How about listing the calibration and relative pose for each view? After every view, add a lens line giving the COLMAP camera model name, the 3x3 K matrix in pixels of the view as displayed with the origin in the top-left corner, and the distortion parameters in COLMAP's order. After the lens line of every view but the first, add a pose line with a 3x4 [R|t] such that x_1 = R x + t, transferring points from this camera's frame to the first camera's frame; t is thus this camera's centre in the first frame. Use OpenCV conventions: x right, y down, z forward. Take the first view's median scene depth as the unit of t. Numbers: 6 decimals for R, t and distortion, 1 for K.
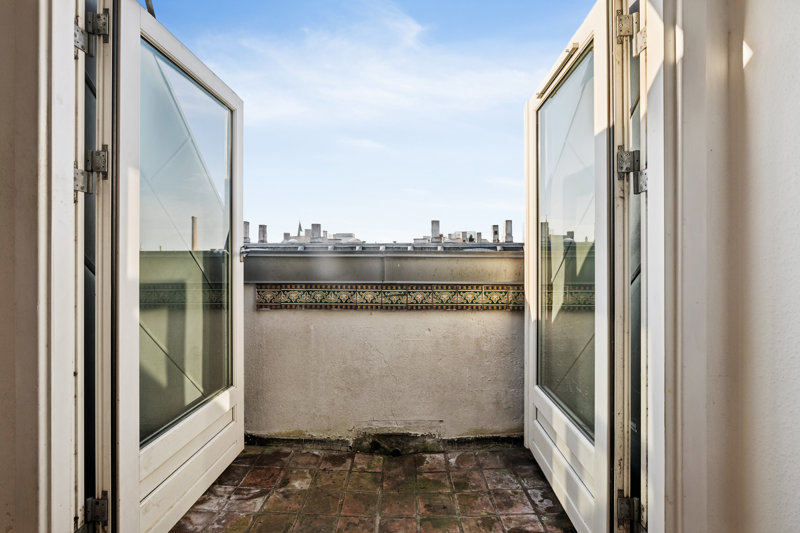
lens RADIAL K [[352.0, 0, 402.0], [0, 352.0, 259.3], [0, 0, 1]] dist [-0.001739, -0.000249]
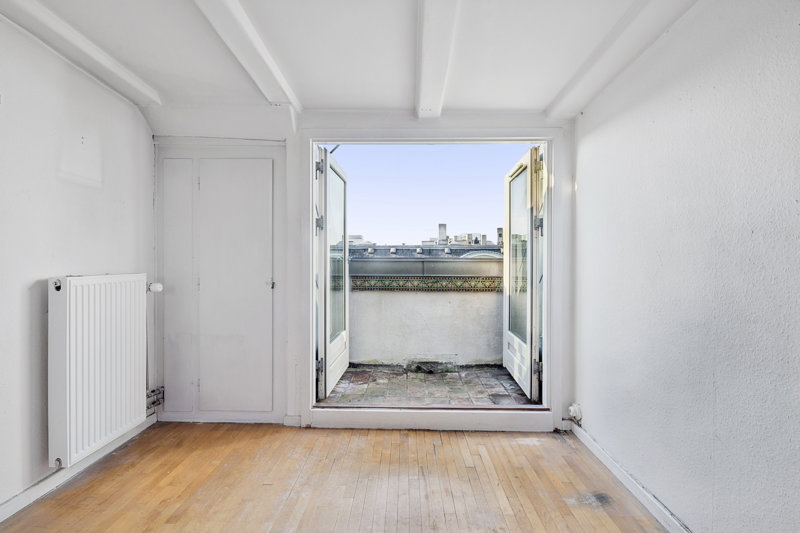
lens RADIAL K [[352.0, 0, 402.0], [0, 352.0, 259.3], [0, 0, 1]] dist [-0.001739, -0.000249]
pose [[0.999879, 0.003275, -0.015187, -0.135415], [-0.003313, 0.999991, -0.002505, -0.010282], [0.015179, 0.002555, 0.999882, -0.764407]]
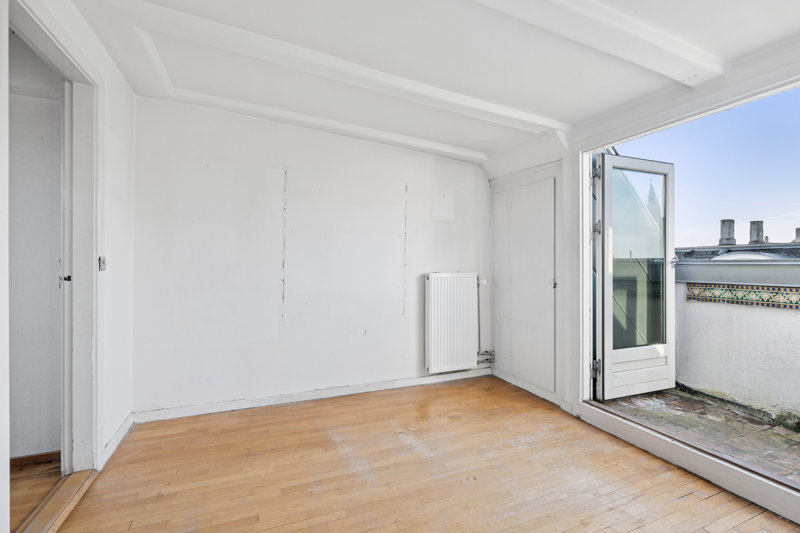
lens RADIAL K [[359.1, 0, 400.4], [0, 359.1, 261.6], [0, 0, 1]] dist [-0.002027, 0.000068]
pose [[0.384133, -0.005184, -0.923263, 0.512858], [-0.000889, 0.999982, -0.005985, -0.008219], [0.923277, 0.003120, 0.384121, -0.684142]]
